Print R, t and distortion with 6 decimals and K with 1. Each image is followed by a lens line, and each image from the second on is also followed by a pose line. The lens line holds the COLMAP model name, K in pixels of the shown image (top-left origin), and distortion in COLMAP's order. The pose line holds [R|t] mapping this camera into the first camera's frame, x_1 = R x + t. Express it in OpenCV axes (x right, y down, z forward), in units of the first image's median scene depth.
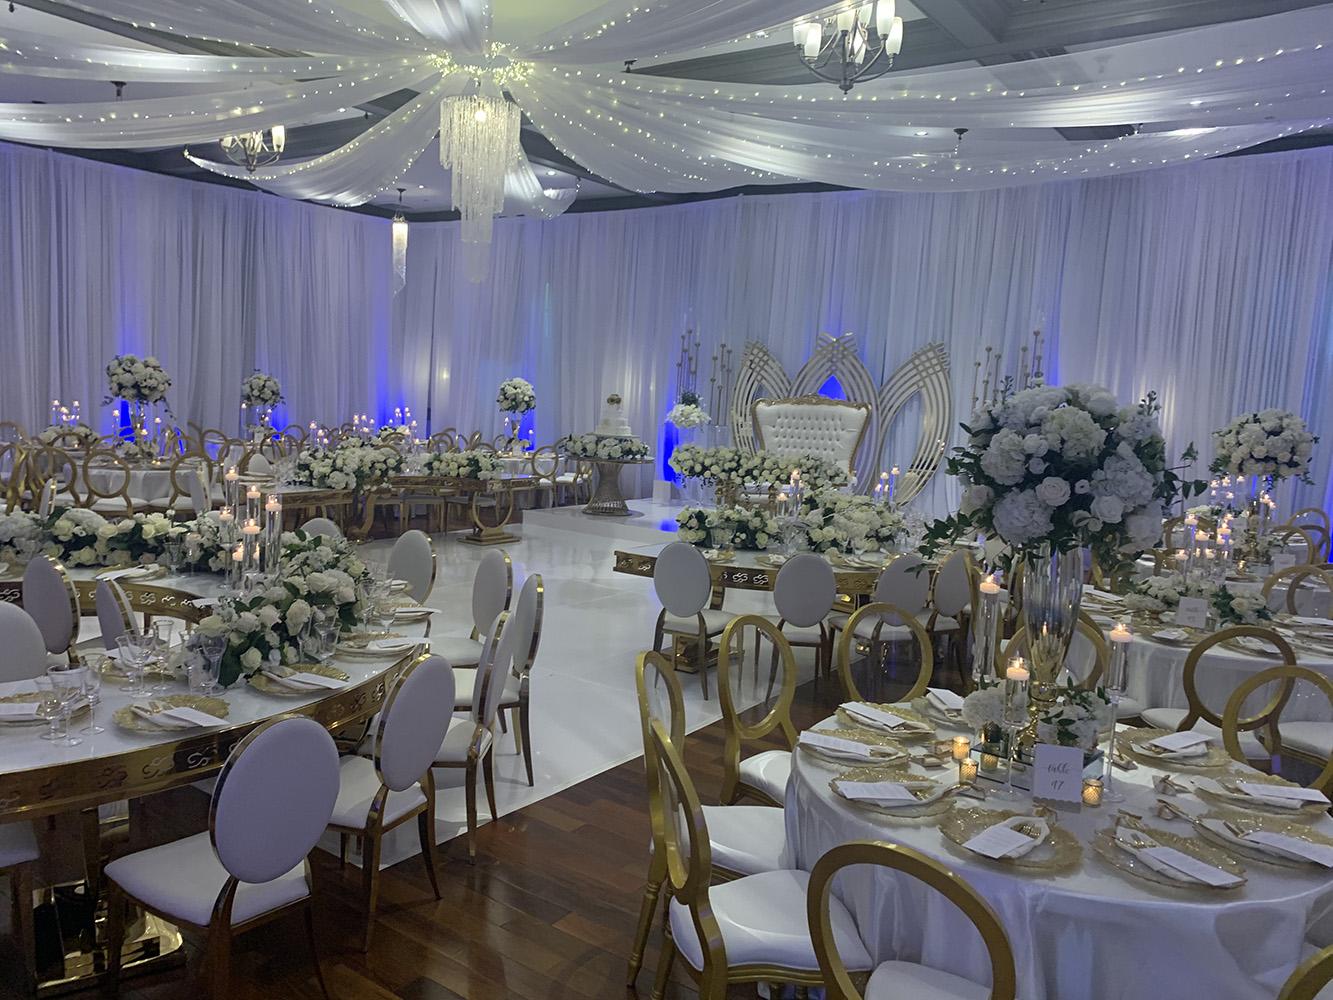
lens RADIAL K [[1017.0, 0, 640.0], [0, 1017.0, 503.5], [0, 0, 1]] dist [0.048277, -0.064742]
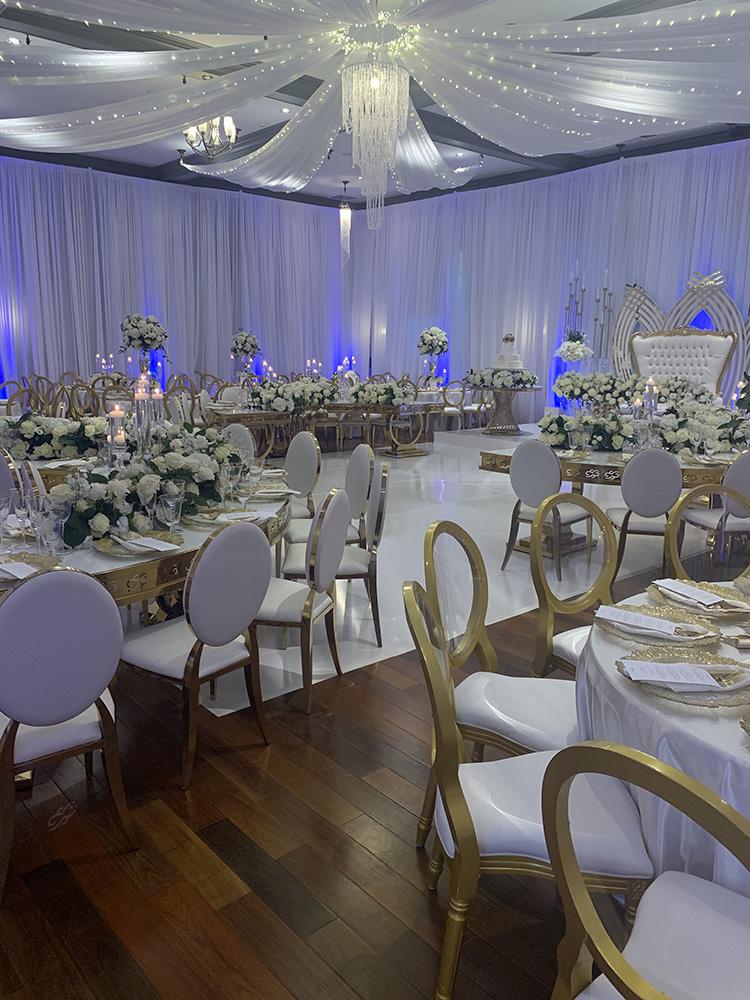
lens RADIAL K [[762.9, 0, 384.6], [0, 762.9, 491.2], [0, 0, 1]] dist [0.048277, -0.064742]
pose [[0.976184, 0.005064, -0.216885, 0.034649], [0.009590, 0.997743, 0.066459, 0.020850], [0.216732, -0.066956, 0.973932, 0.082786]]
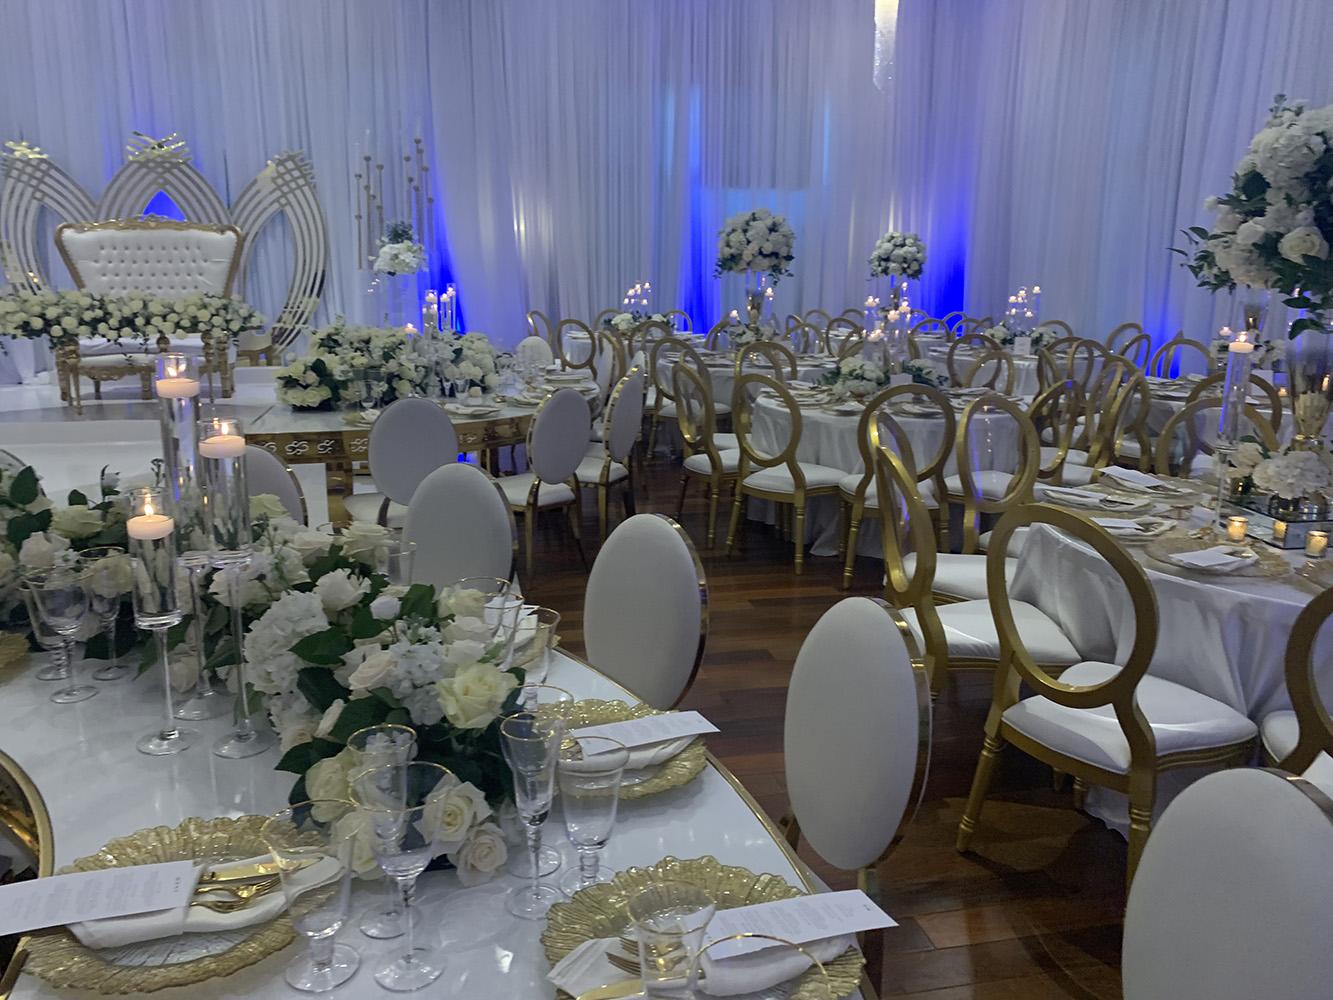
lens RADIAL K [[1017.0, 0, 673.5], [0, 1017.0, 495.1], [0, 0, 1]] dist [0.048277, -0.064742]
pose [[0.662544, -0.208855, 0.719316, -0.195804], [0.107843, 0.976931, 0.184323, -0.002819], [-0.741219, -0.044549, 0.669783, 0.225211]]
